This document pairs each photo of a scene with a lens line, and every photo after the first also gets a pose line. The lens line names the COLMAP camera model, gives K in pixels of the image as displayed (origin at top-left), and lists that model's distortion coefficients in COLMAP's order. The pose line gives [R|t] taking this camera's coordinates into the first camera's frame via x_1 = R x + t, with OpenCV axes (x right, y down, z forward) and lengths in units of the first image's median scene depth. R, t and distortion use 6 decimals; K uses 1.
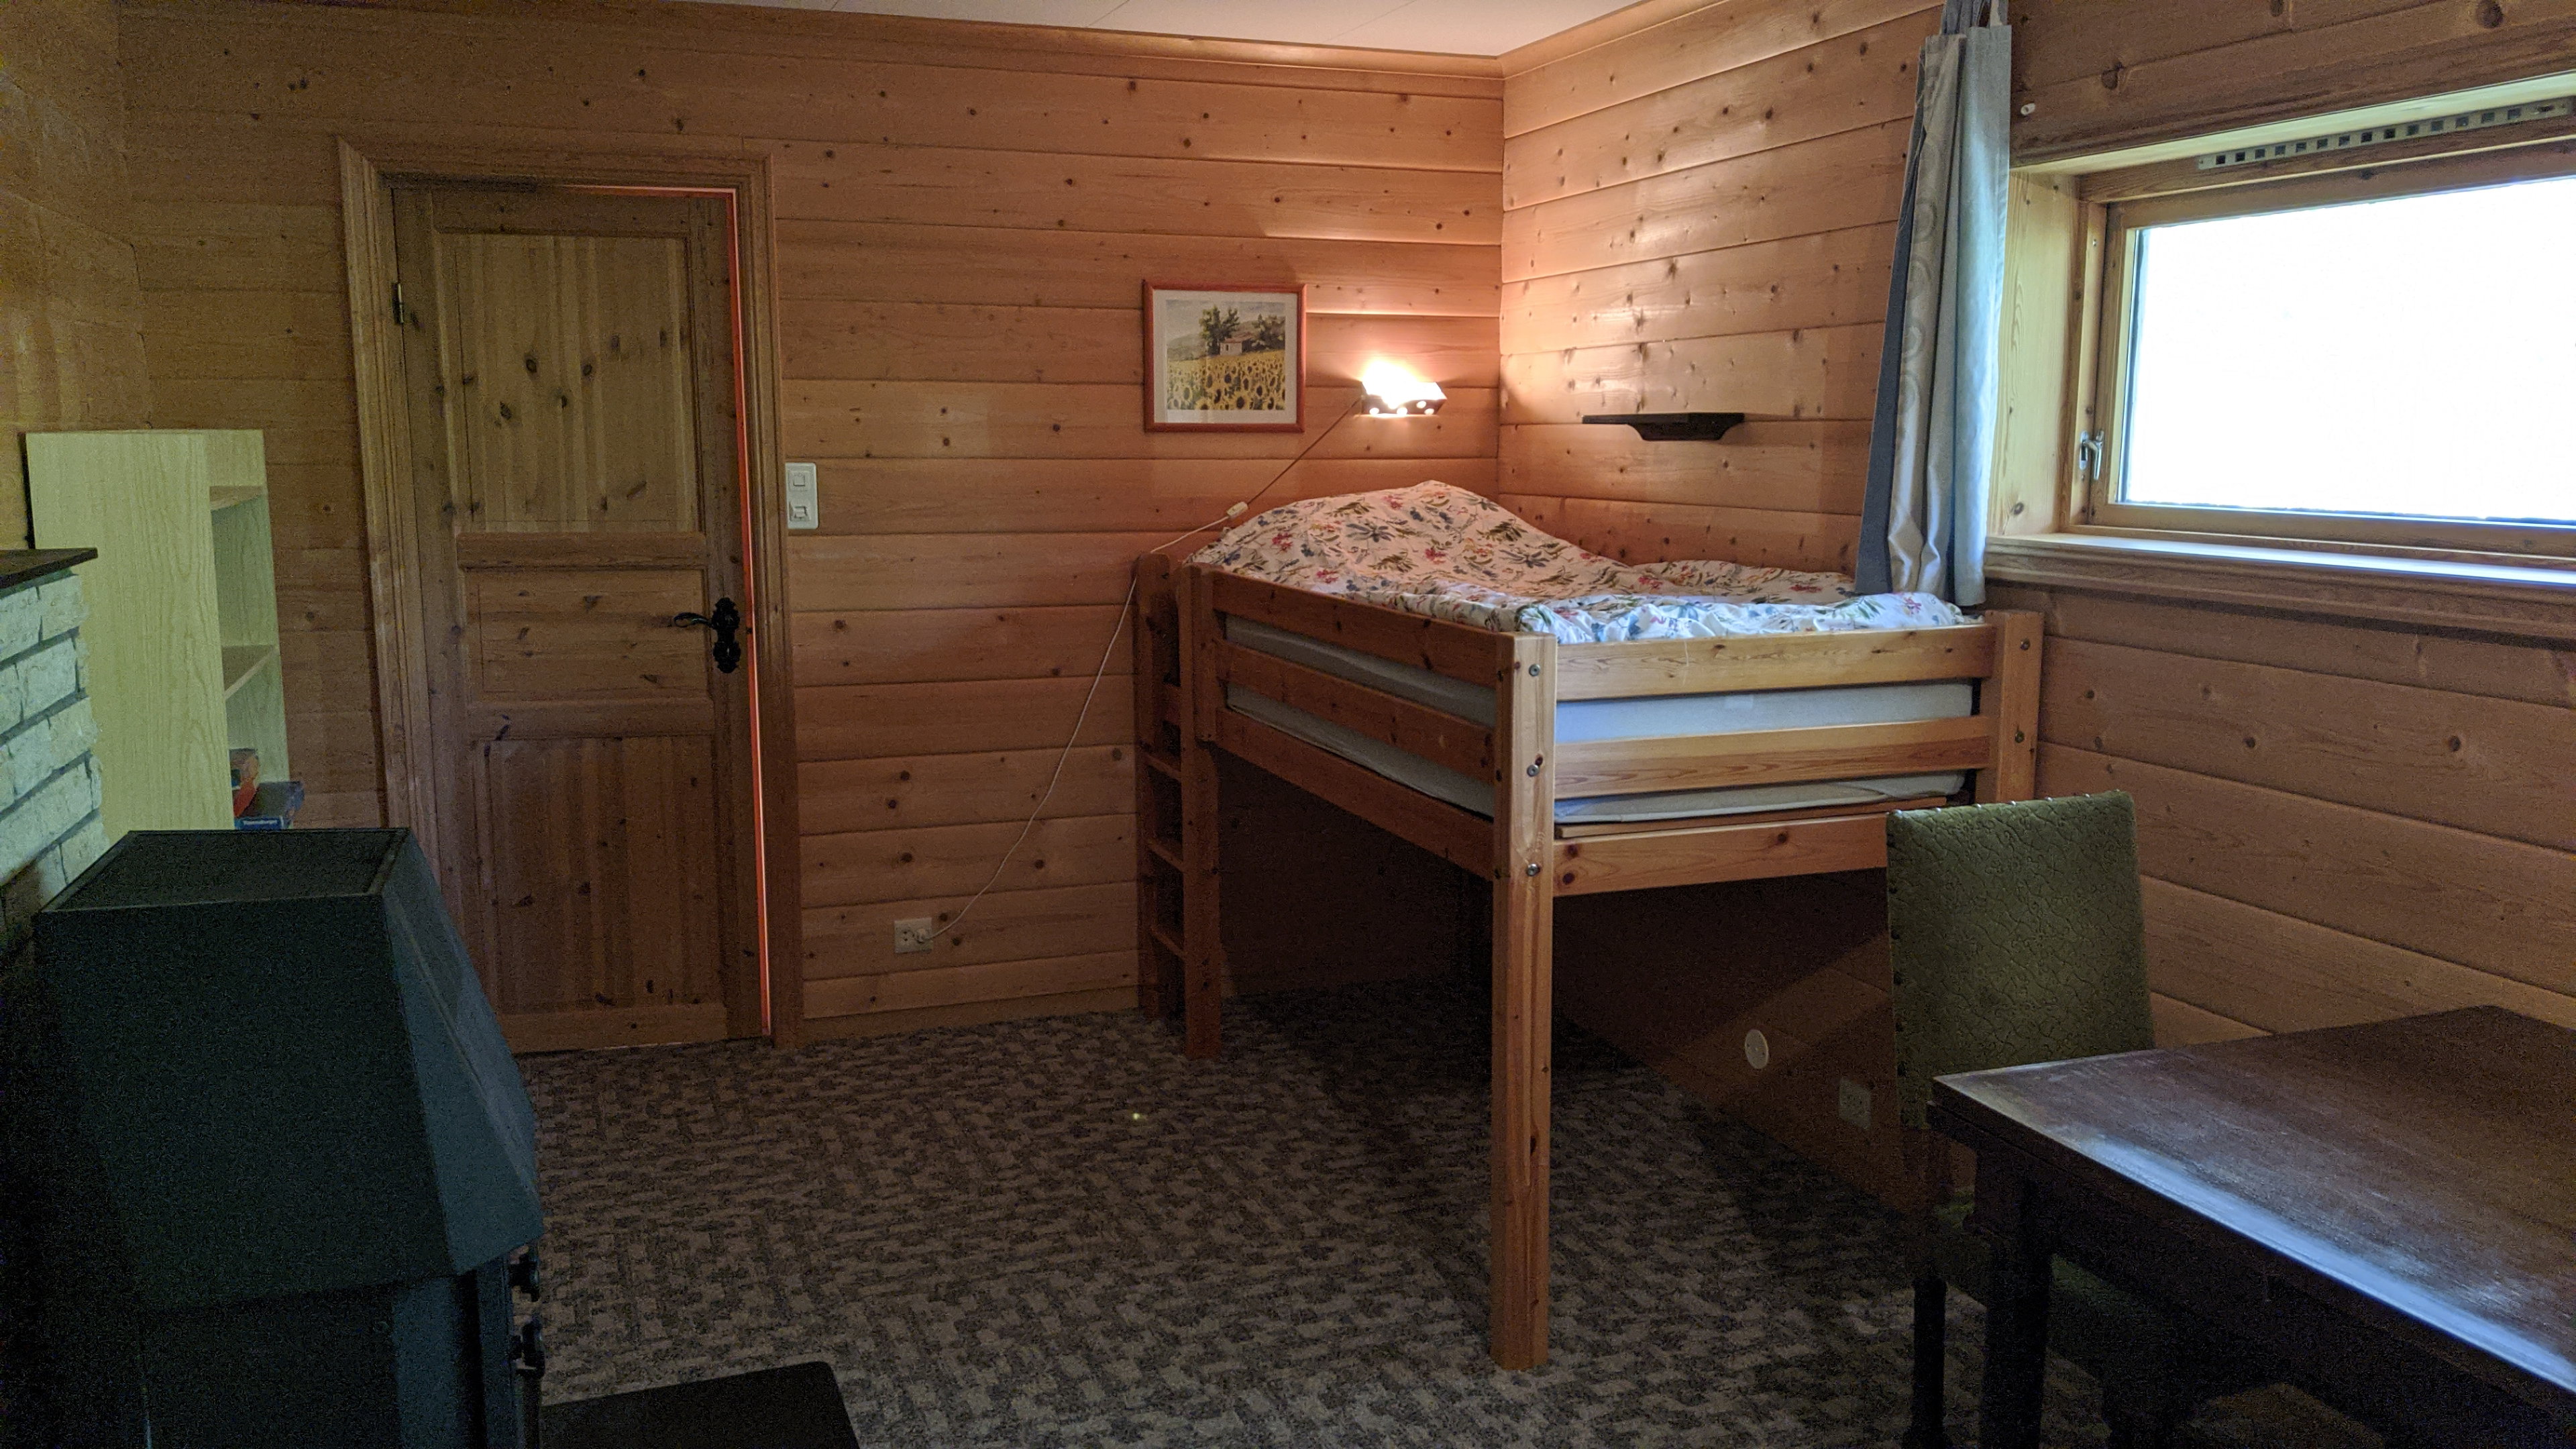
lens RADIAL K [[1969.6, 0, 1269.5], [0, 1969.6, 756.2], [0, 0, 1]] dist [0.002748, 0.007745]
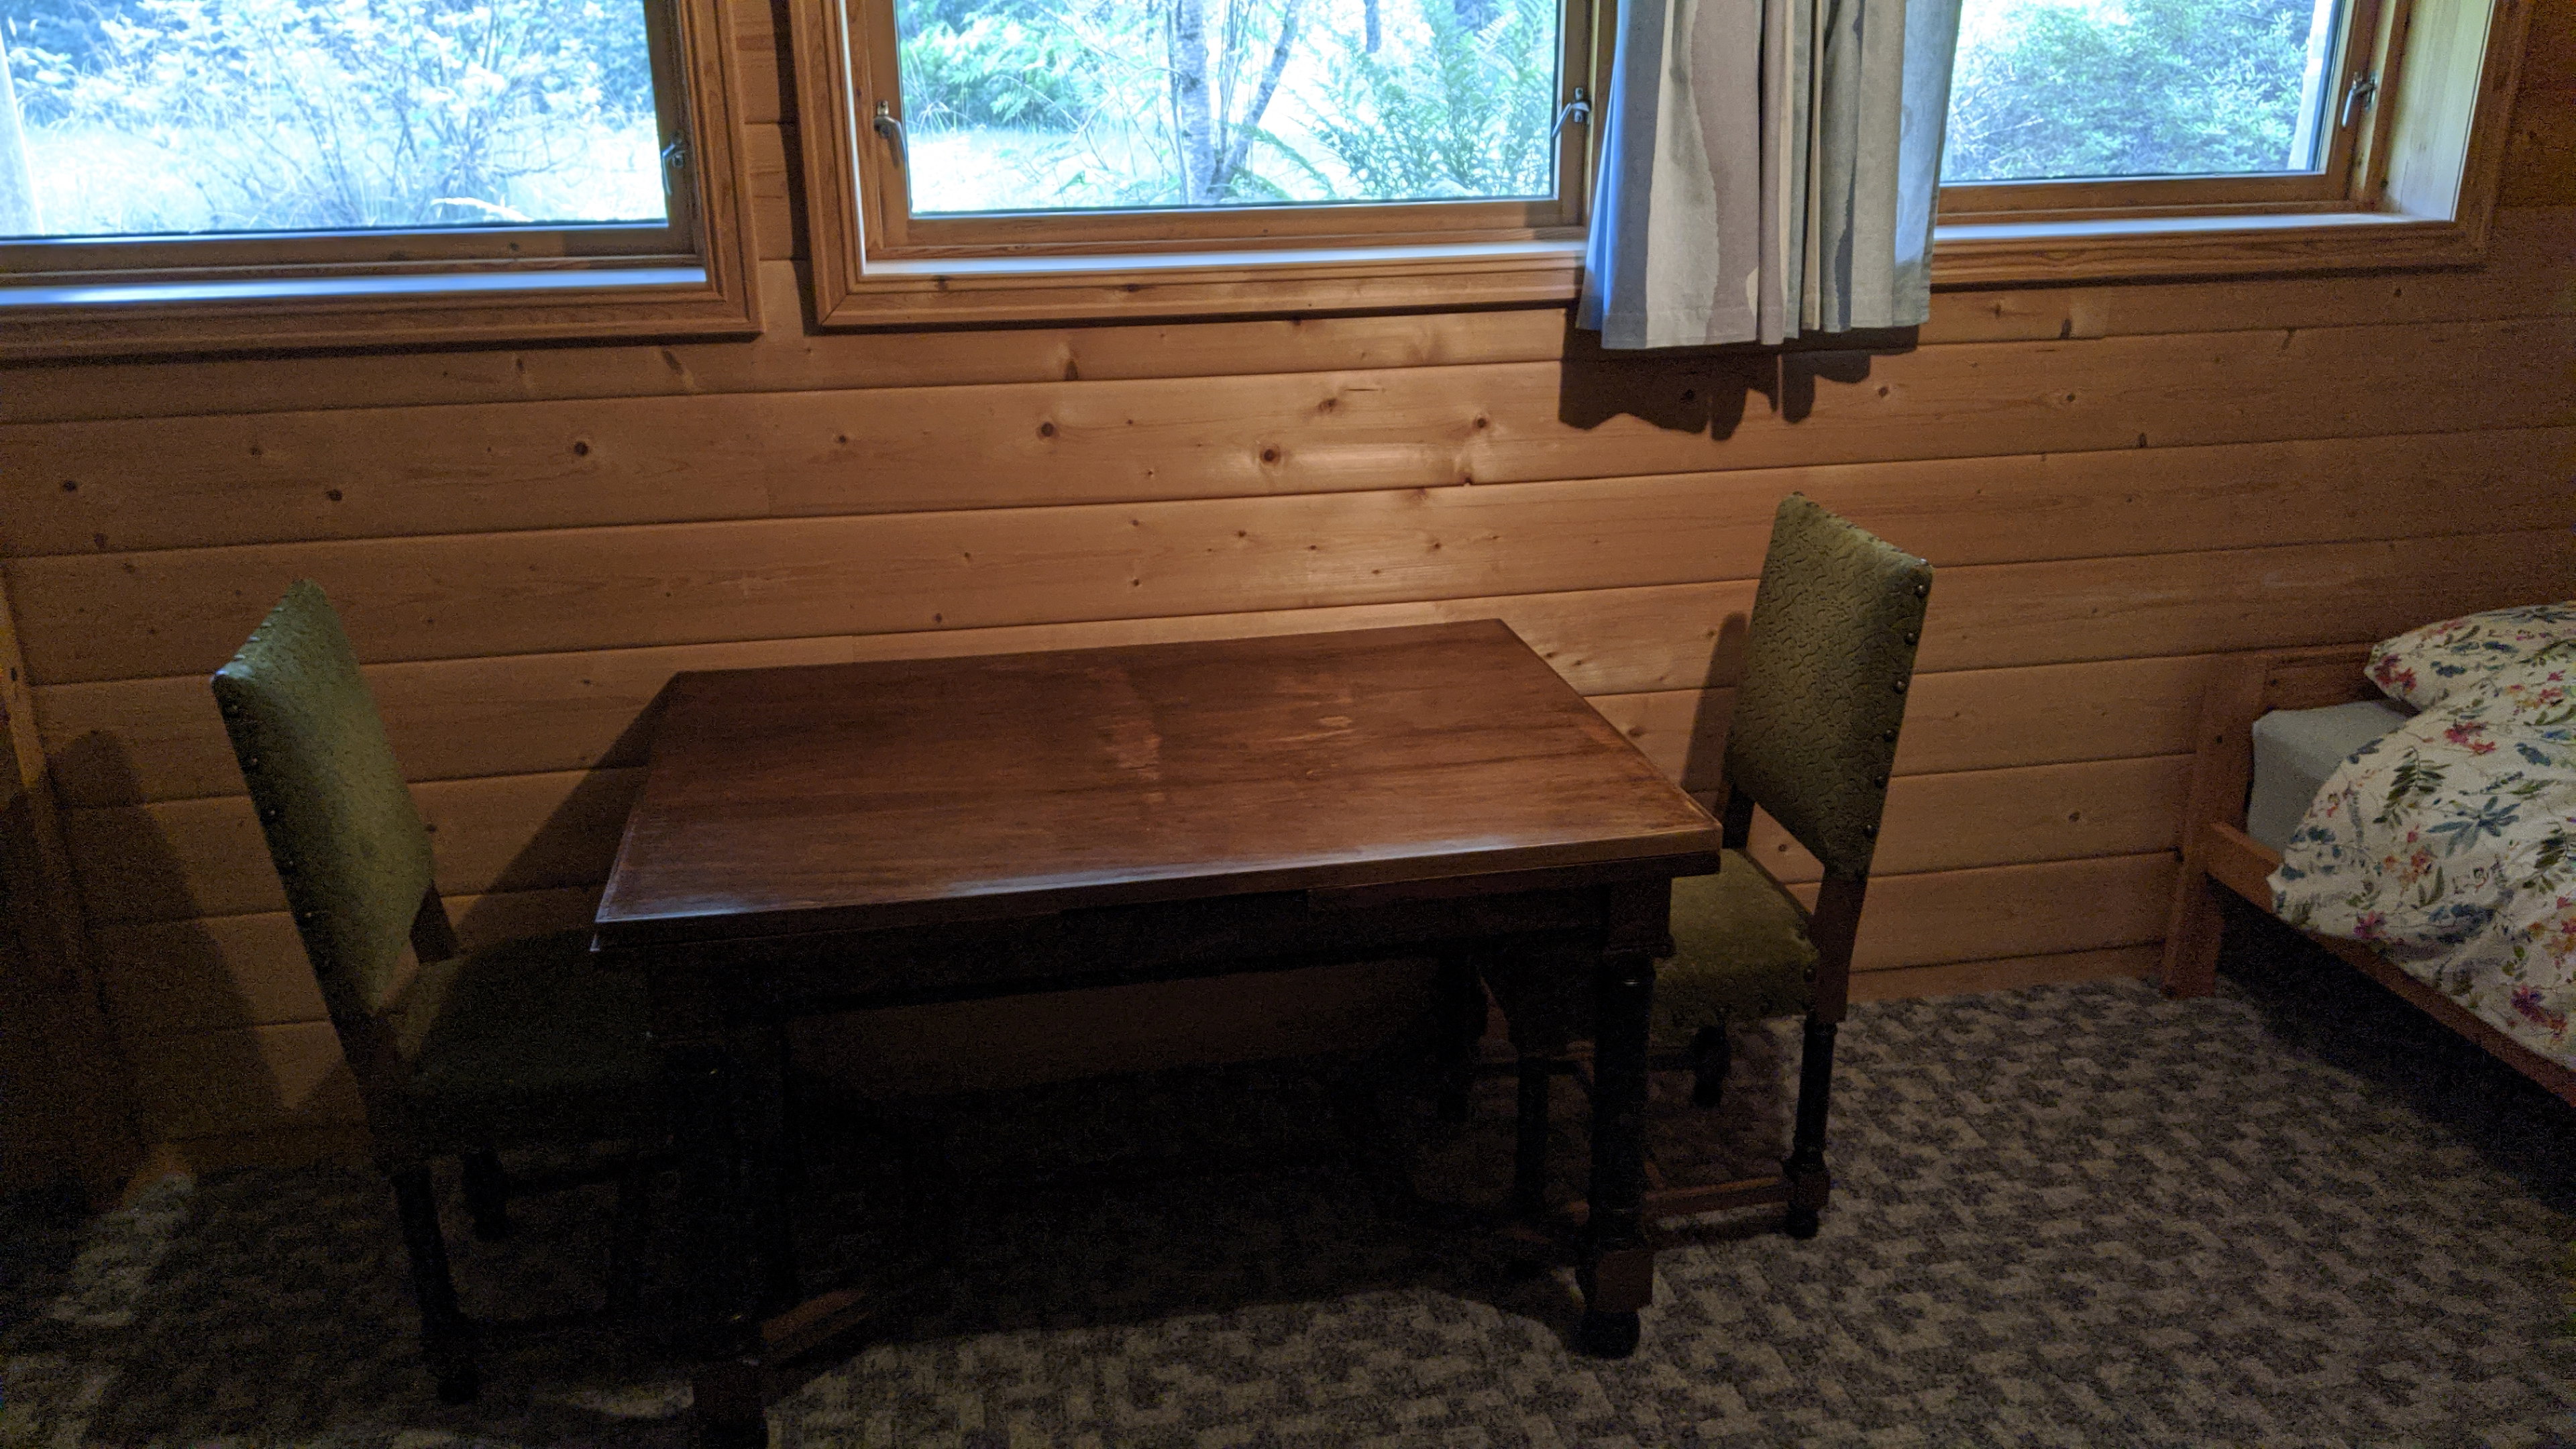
lens RADIAL K [[1969.6, 0, 1269.5], [0, 1969.6, 756.2], [0, 0, 1]] dist [0.002748, 0.007745]
pose [[0.167012, -0.340874, 0.925155, -0.357611], [0.176969, 0.933459, 0.311987, -0.114129], [-0.969943, 0.111618, 0.216223, 0.430527]]
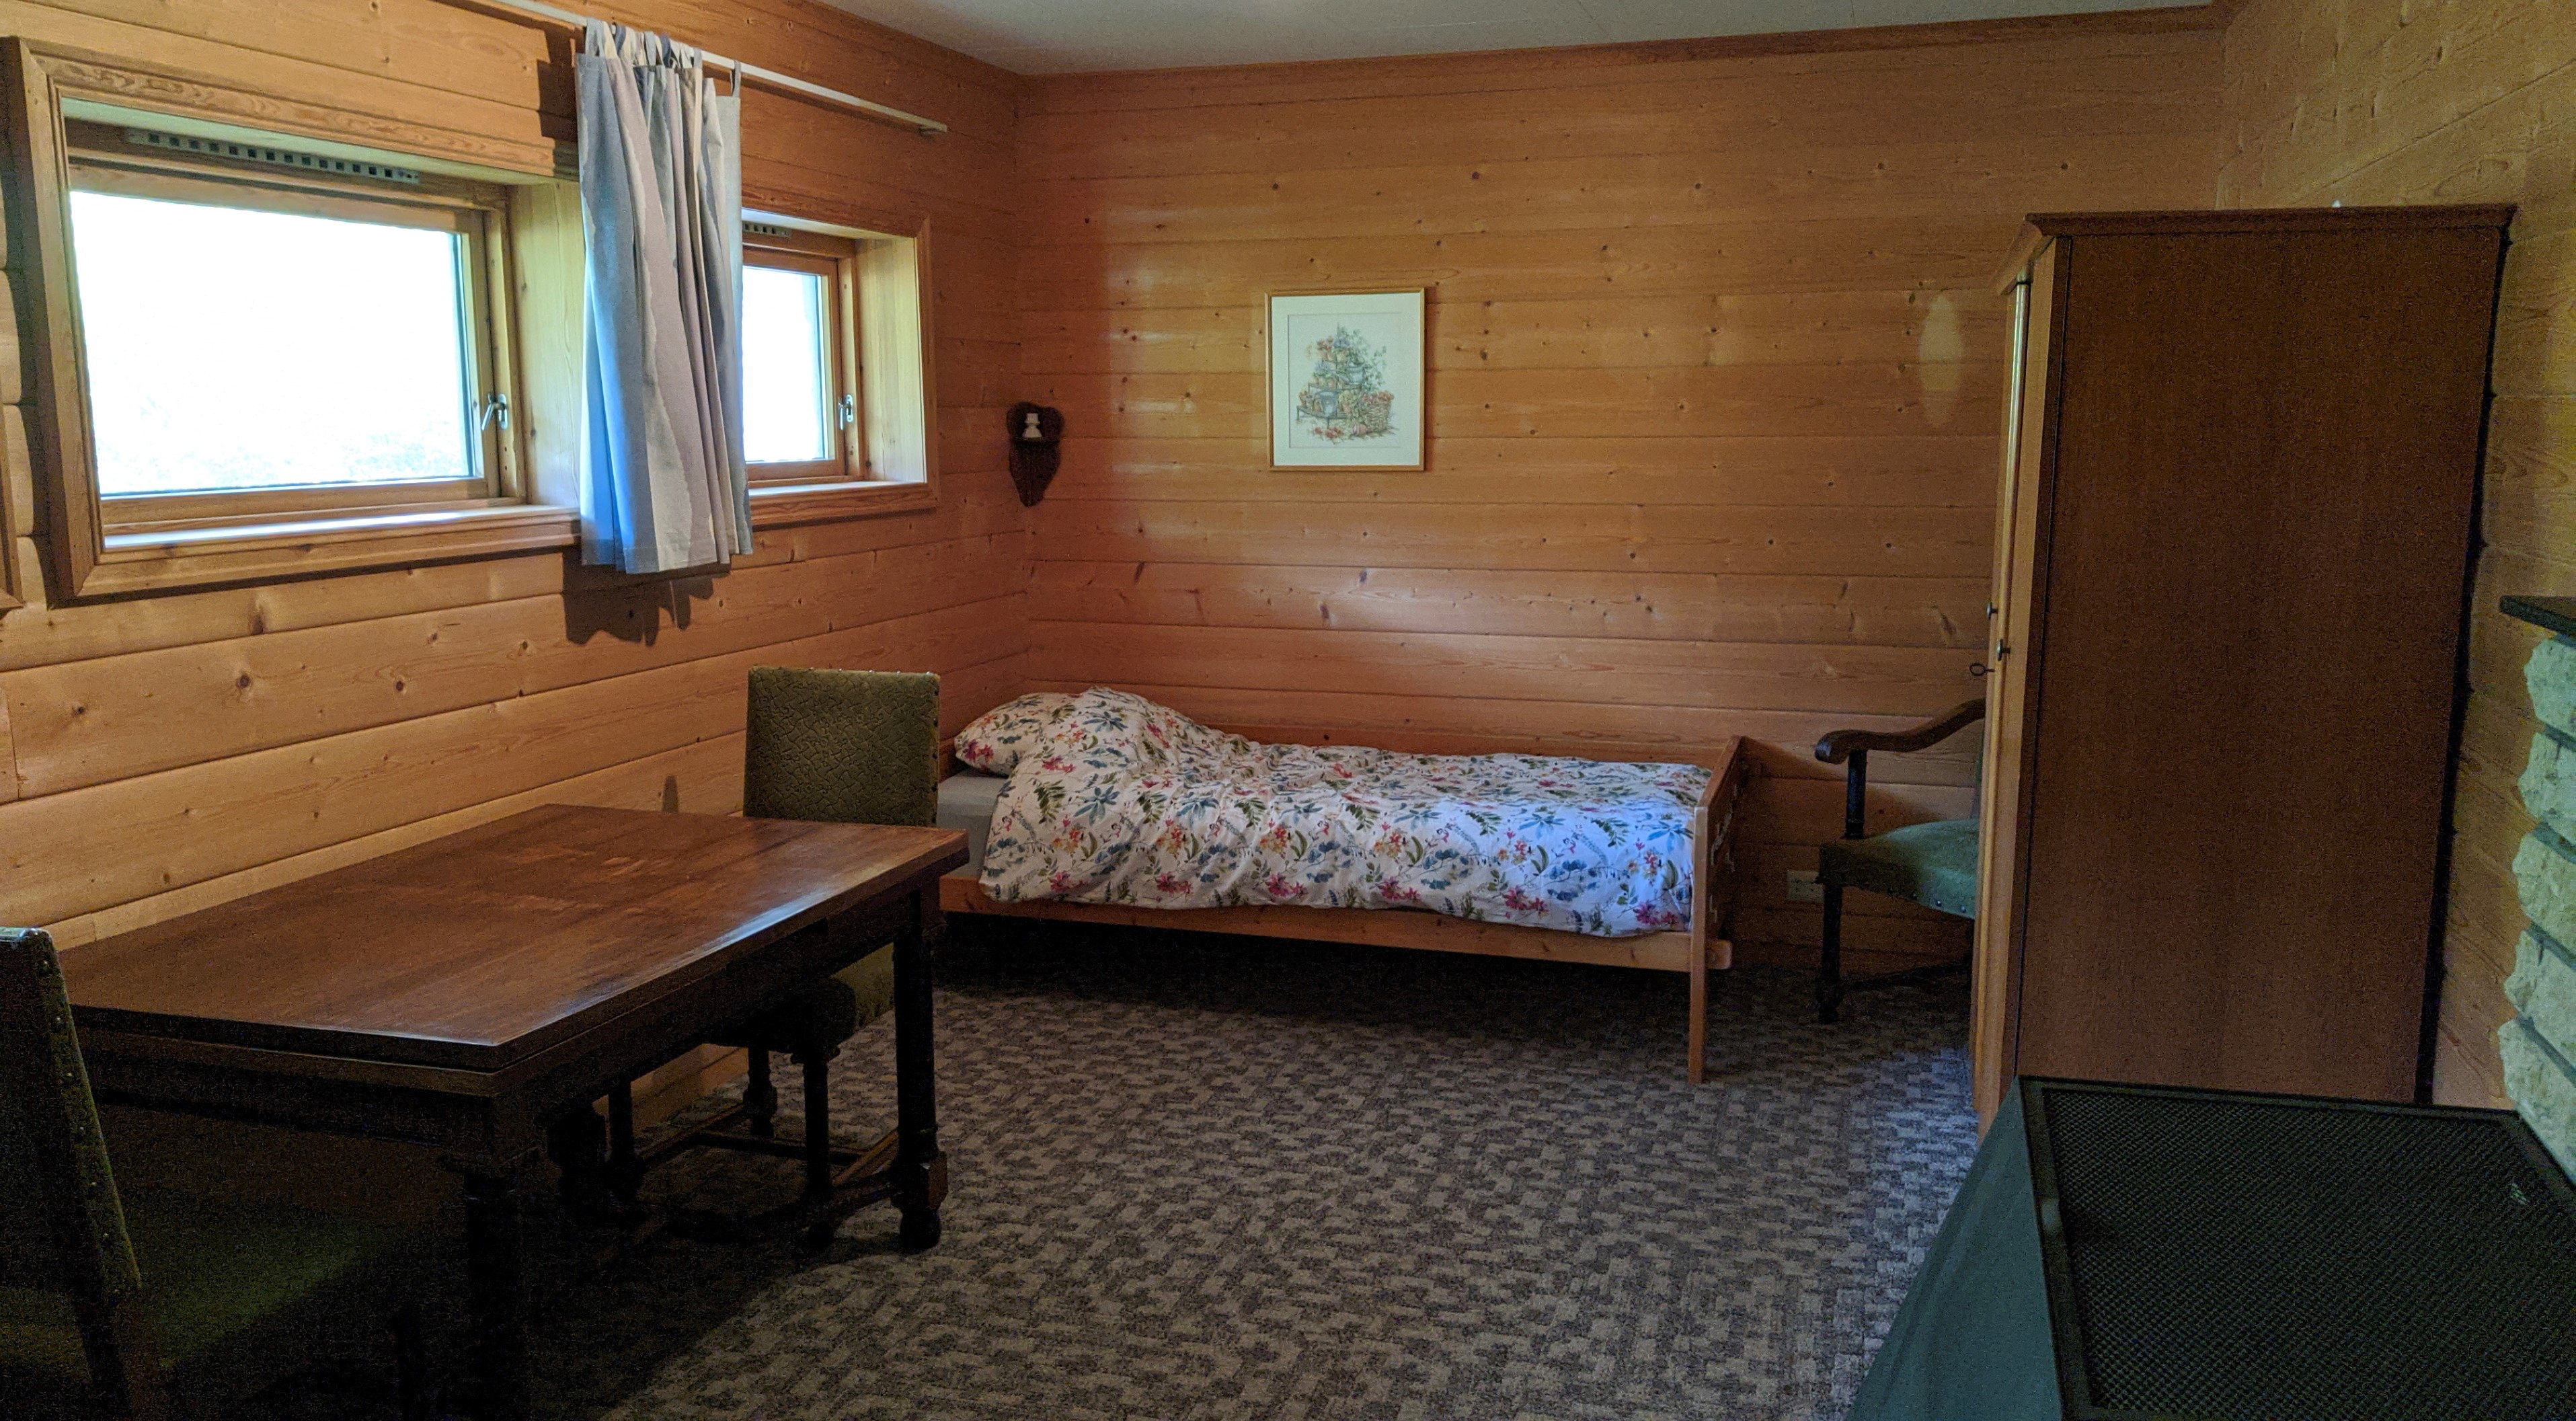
lens RADIAL K [[1941.1, 0, 1288.0], [0, 1941.1, 710.5], [0, 0, 1]] dist [0.217327, -0.550630]
pose [[-0.798176, -0.089033, 0.595808, -0.499715], [0.104056, 0.953777, 0.281925, -0.211128], [-0.593369, 0.287023, -0.752018, 1.246125]]
